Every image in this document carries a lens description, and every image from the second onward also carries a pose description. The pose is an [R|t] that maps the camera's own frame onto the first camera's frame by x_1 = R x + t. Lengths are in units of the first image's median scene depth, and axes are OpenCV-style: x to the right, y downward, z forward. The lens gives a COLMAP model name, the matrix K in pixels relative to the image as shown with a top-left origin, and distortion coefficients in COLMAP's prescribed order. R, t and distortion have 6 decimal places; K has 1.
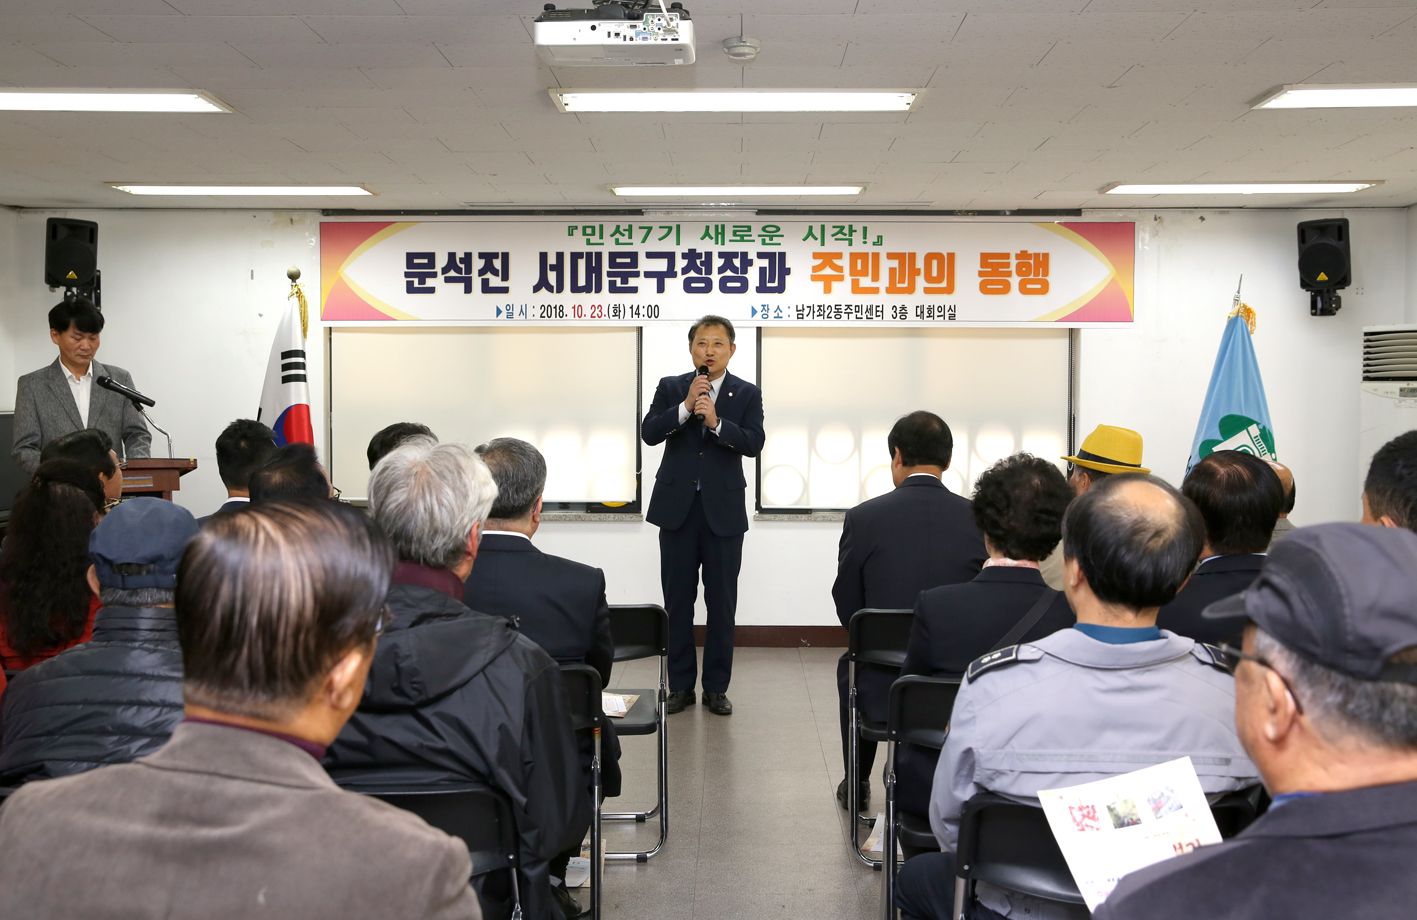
lens RADIAL K [[1487.1, 0, 701.6], [0, 1487.1, 450.0], [0, 0, 1]] dist [0.021989, 0.000000]
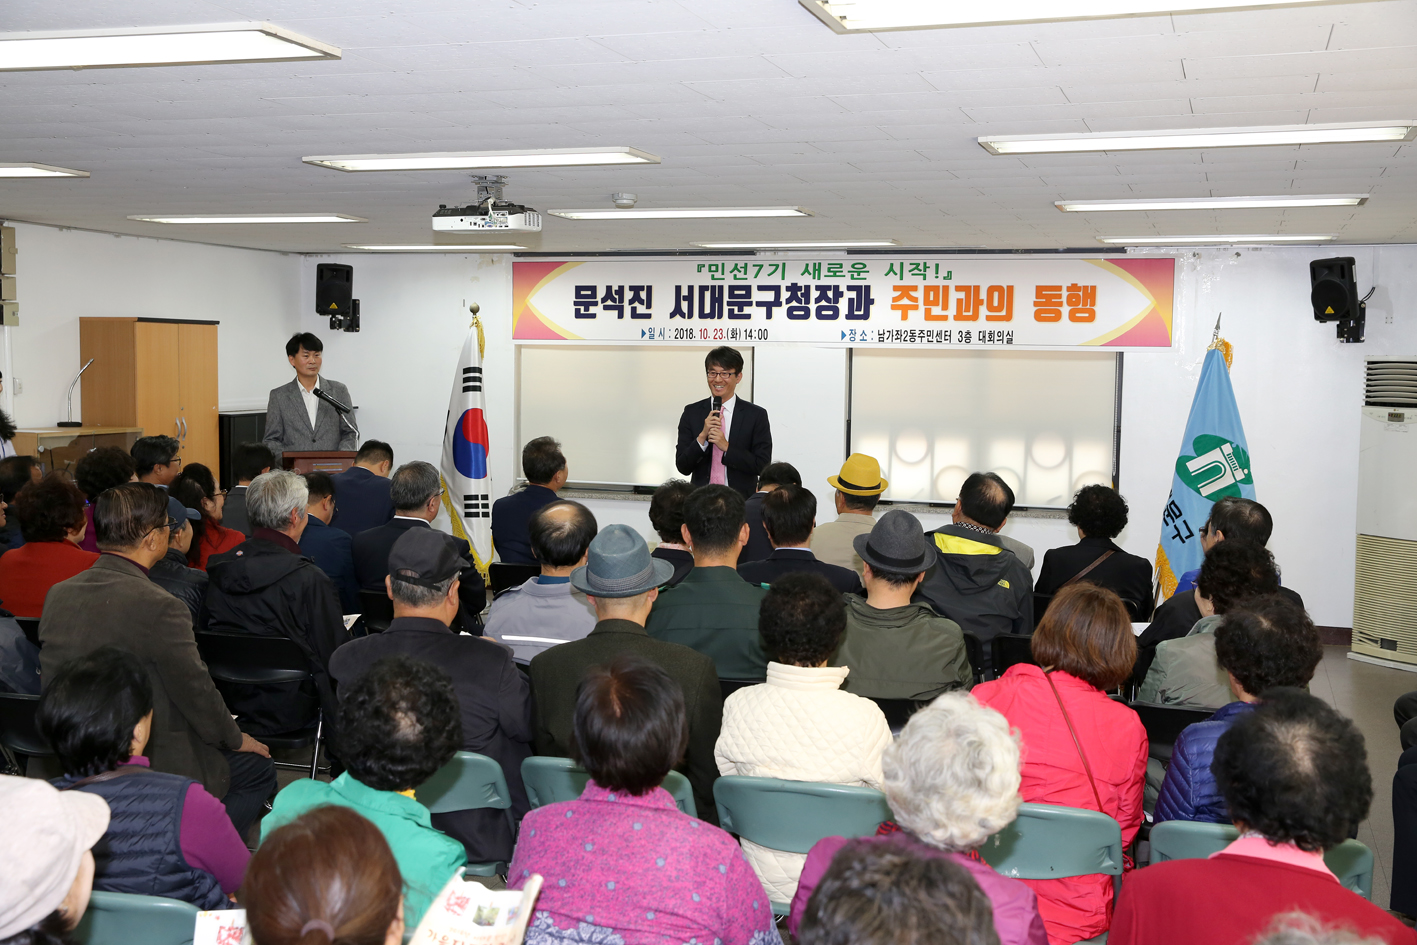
lens RADIAL K [[1681.1, 0, 704.5], [0, 1681.1, 470.2], [0, 0, 1]] dist [0.052901, 0.000000]
pose [[0.953259, 0.032096, -0.300446, 0.339927], [-0.021260, 0.999003, 0.039268, -0.035248], [0.301407, -0.031045, 0.952990, -0.329837]]
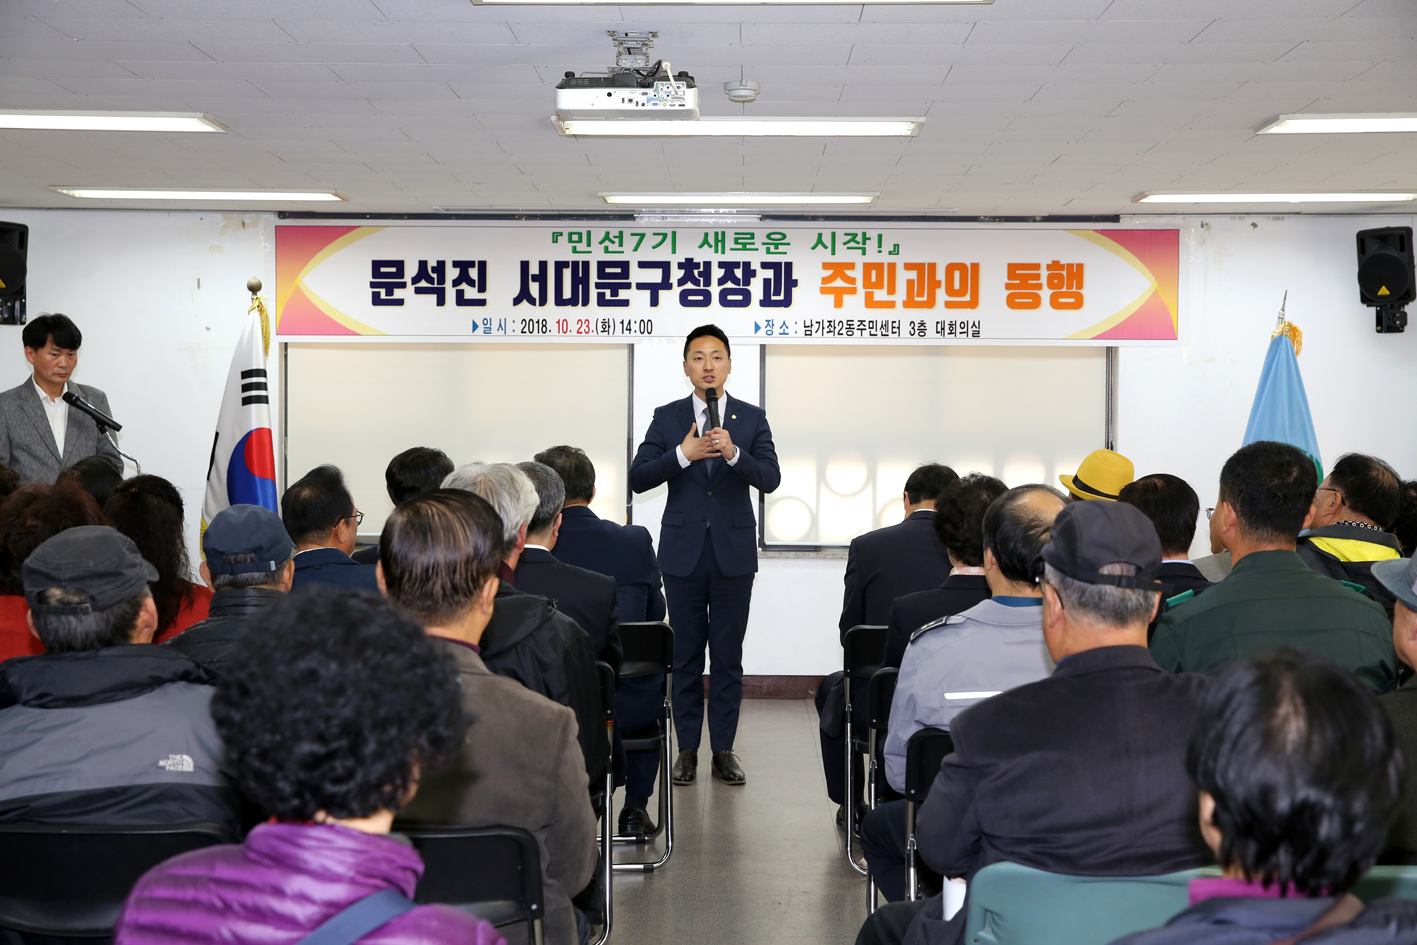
lens RADIAL K [[2020.8, 0, 710.0], [0, 2020.8, 465.6], [0, 0, 1]] dist [0.128856, 0.000000]
pose [[0.999959, 0.002697, 0.008668, -0.004094], [-0.002589, 0.999919, -0.012454, 0.006522], [-0.008701, 0.012431, 0.999885, -0.230653]]
